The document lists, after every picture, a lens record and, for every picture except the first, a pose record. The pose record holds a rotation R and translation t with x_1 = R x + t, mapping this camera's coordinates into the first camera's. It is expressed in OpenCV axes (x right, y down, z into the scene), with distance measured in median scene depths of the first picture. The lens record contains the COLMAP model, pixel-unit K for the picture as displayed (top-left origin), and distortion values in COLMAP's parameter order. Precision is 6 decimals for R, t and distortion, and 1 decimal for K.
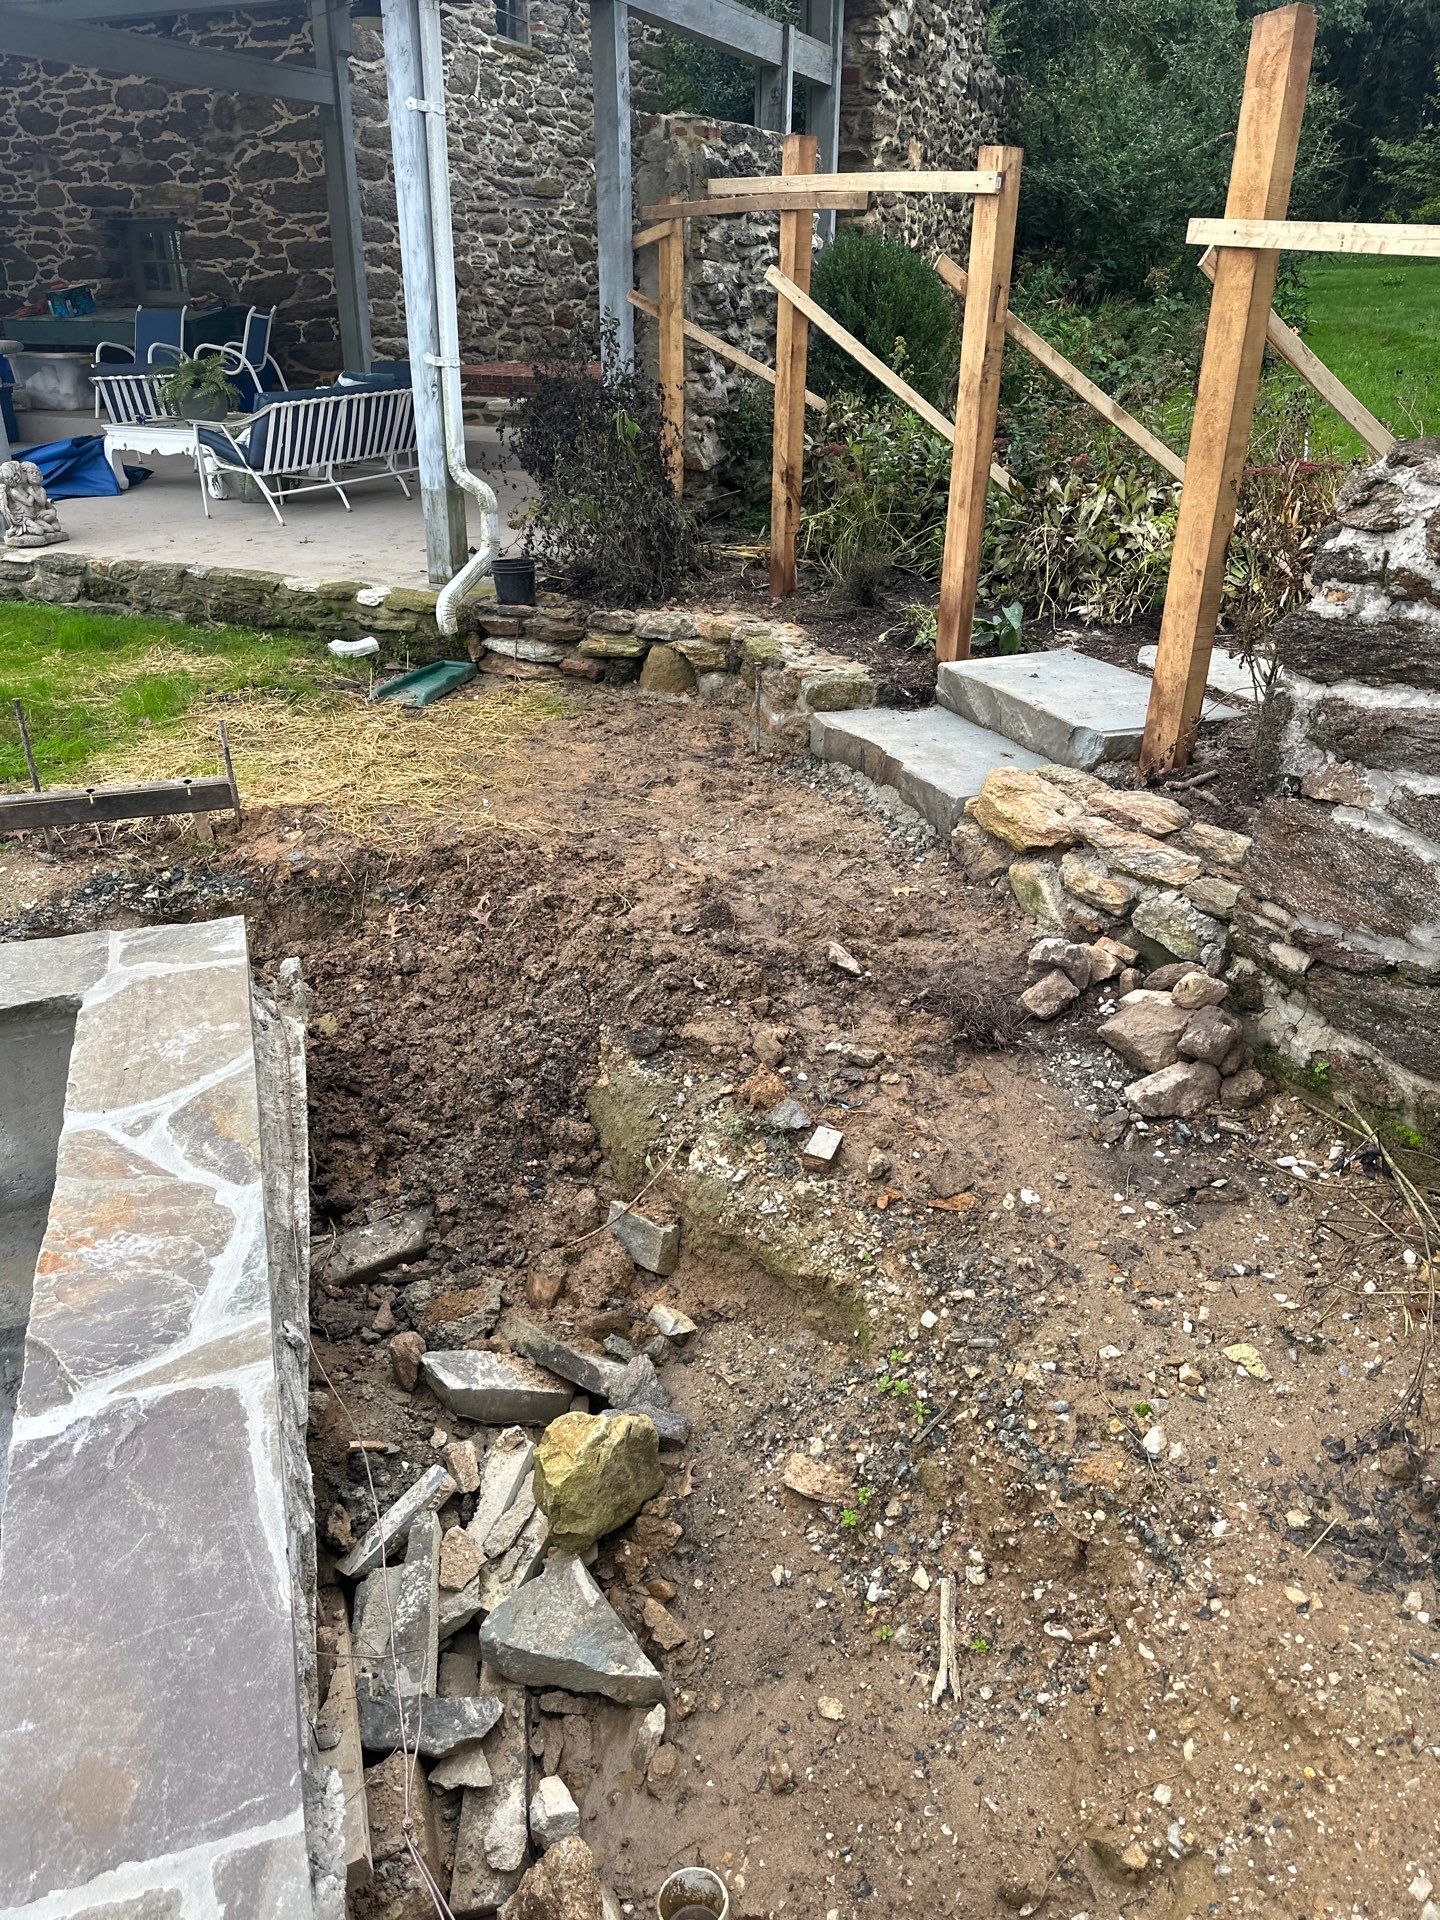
lens RADIAL K [[1432.1, 0, 720.0], [0, 1432.1, 960.0], [0, 0, 1]] dist [0.092217, -0.126604]
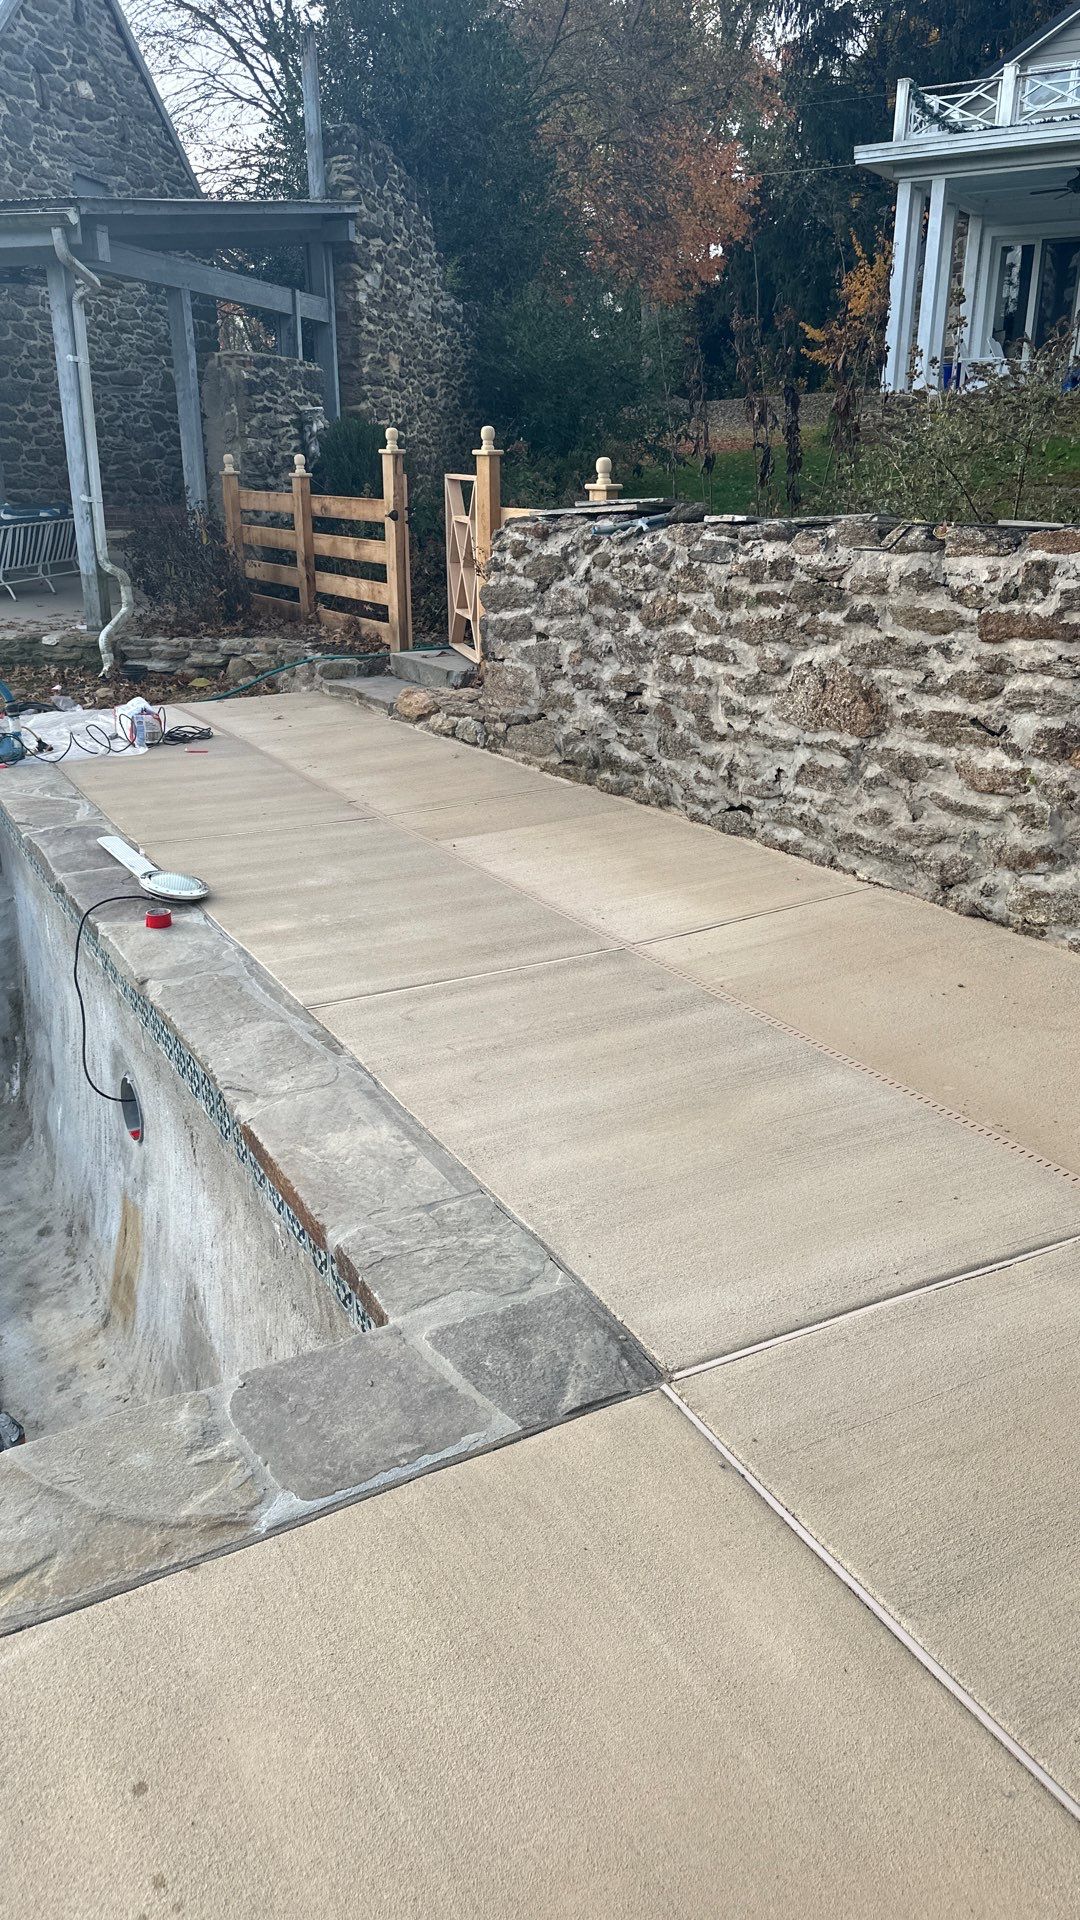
lens RADIAL K [[1326.4, 0, 540.0], [0, 1326.4, 960.0], [0, 0, 1]] dist [-0.008732, -0.003497]
pose [[0.983360, -0.070351, 0.167495, 0.016637], [0.080398, 0.995301, -0.053967, 0.160913], [-0.162911, 0.066535, 0.984395, -0.370248]]
